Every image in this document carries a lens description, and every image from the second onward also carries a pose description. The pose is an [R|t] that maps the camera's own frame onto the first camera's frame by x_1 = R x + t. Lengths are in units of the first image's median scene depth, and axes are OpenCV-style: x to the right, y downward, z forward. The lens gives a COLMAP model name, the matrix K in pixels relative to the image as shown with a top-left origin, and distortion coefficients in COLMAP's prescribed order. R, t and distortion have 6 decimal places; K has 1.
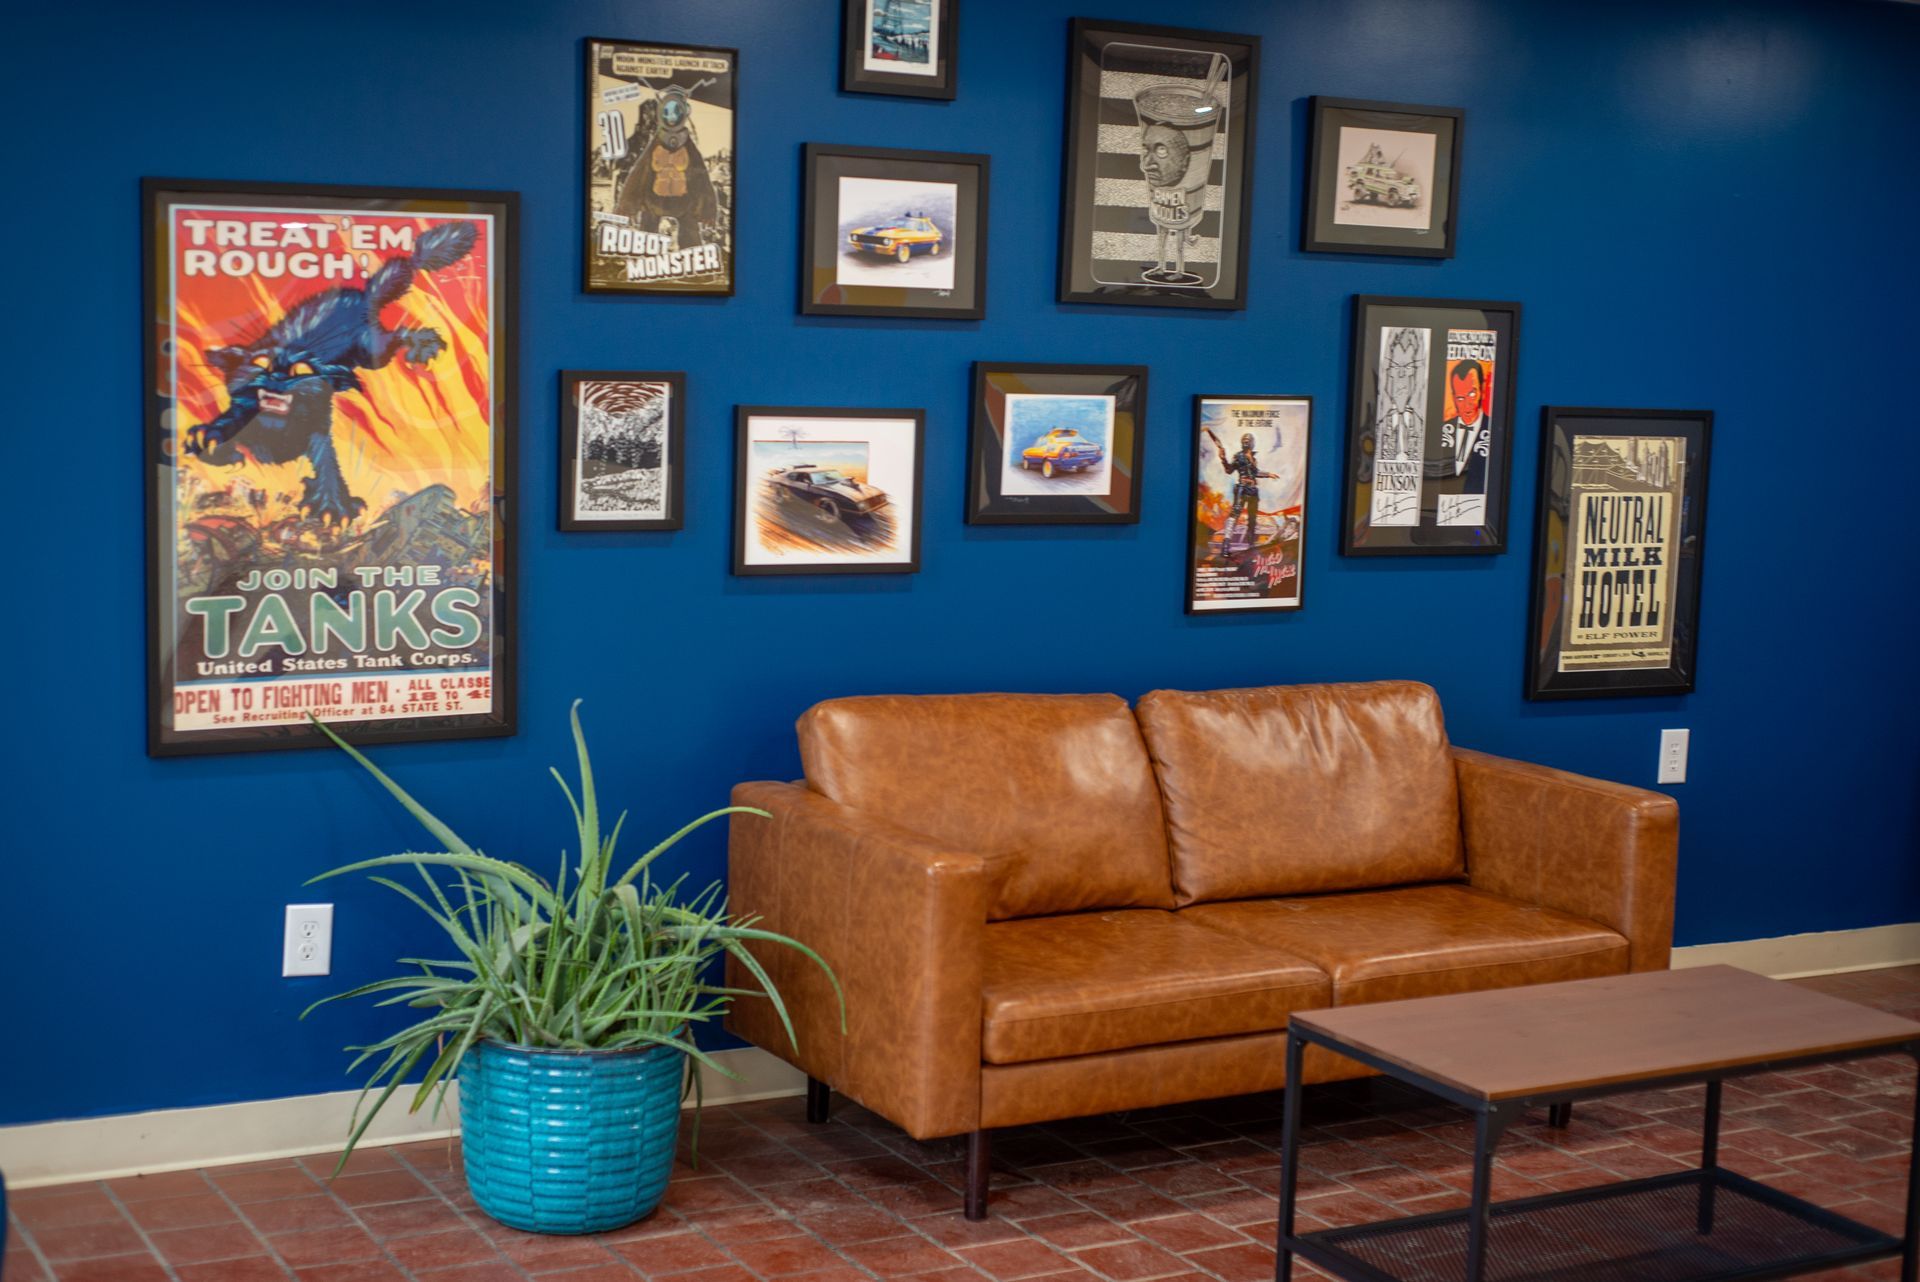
lens RADIAL K [[2753.0, 0, 960.0], [0, 2753.0, 641.0], [0, 0, 1]] dist [-0.025682, 0.036785]
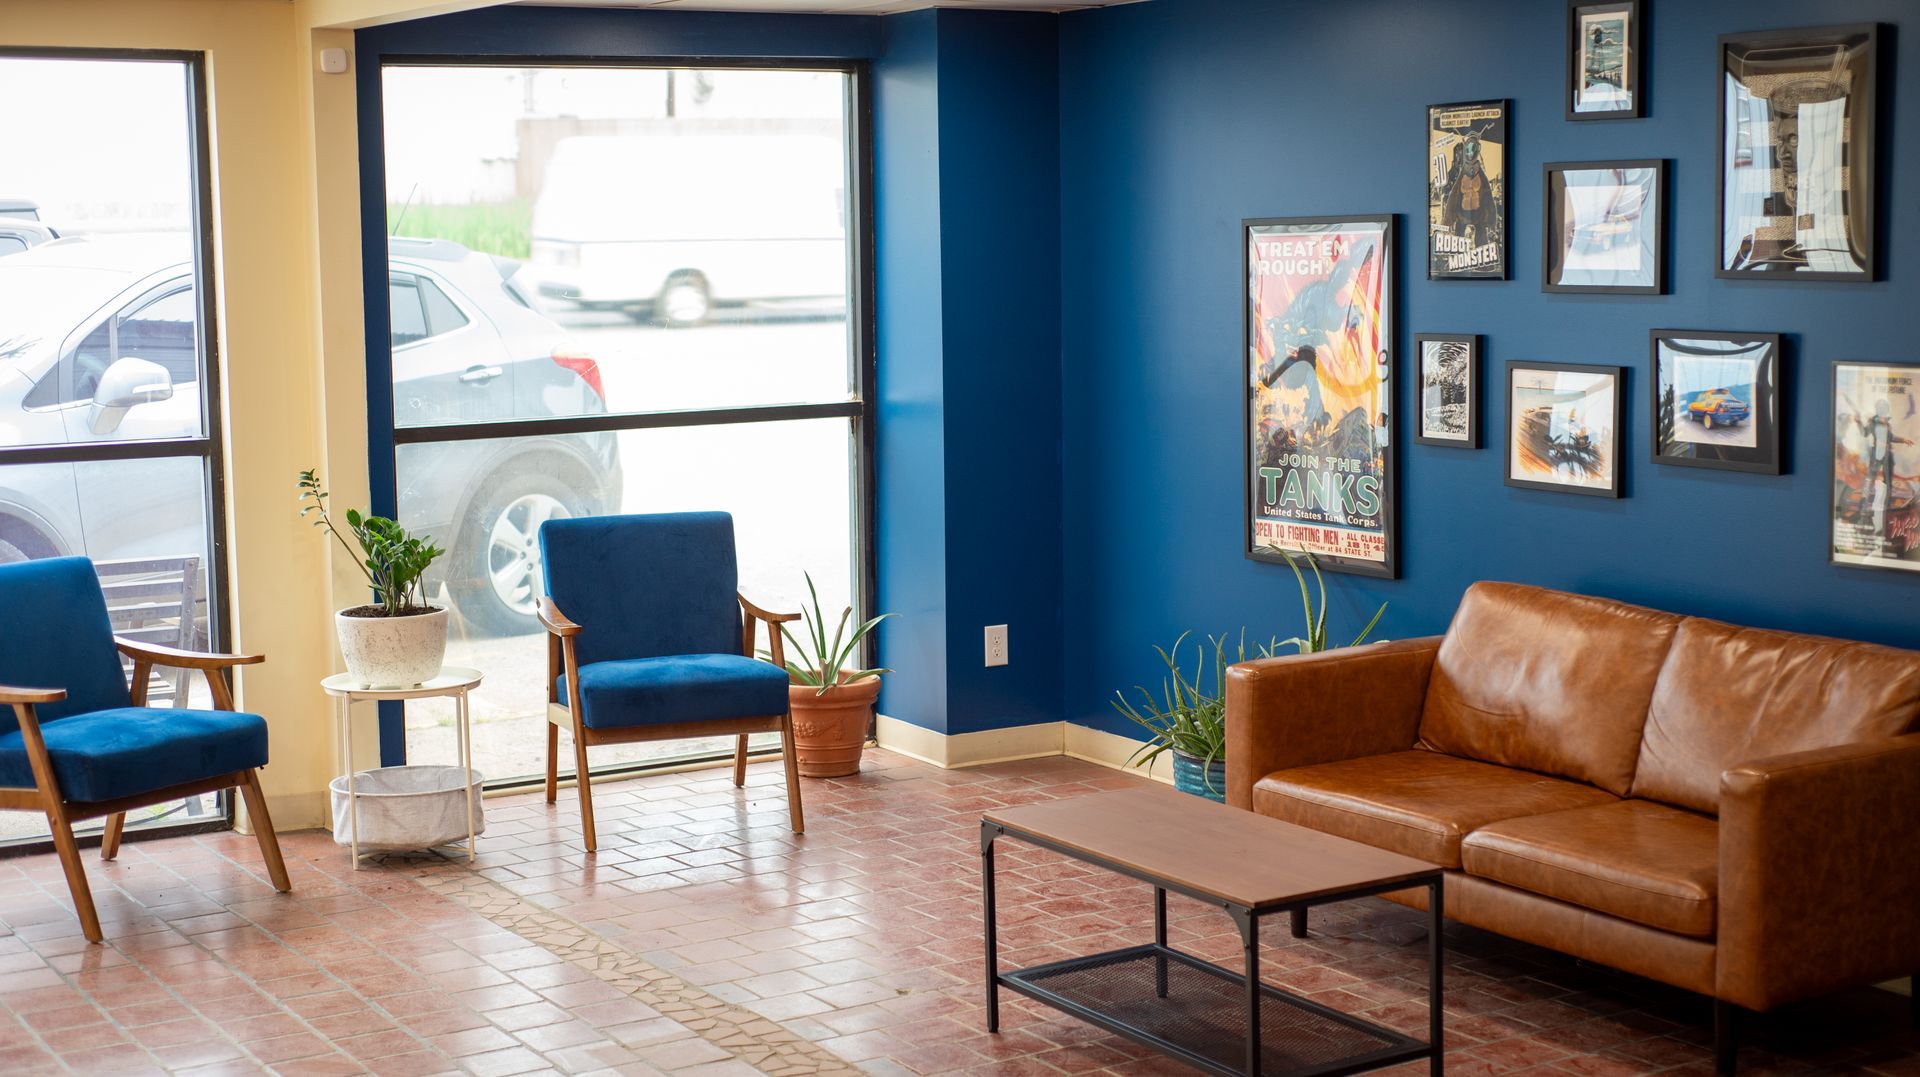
lens RADIAL K [[2852.6, 0, 960.0], [0, 2852.6, 538.5], [0, 0, 1]] dist [0.003828, -0.003659]
pose [[0.025652, 0.080440, -0.996429, 1.349332], [-0.098495, 0.992111, 0.077556, -0.082834], [0.994807, 0.096154, 0.033372, 0.708786]]
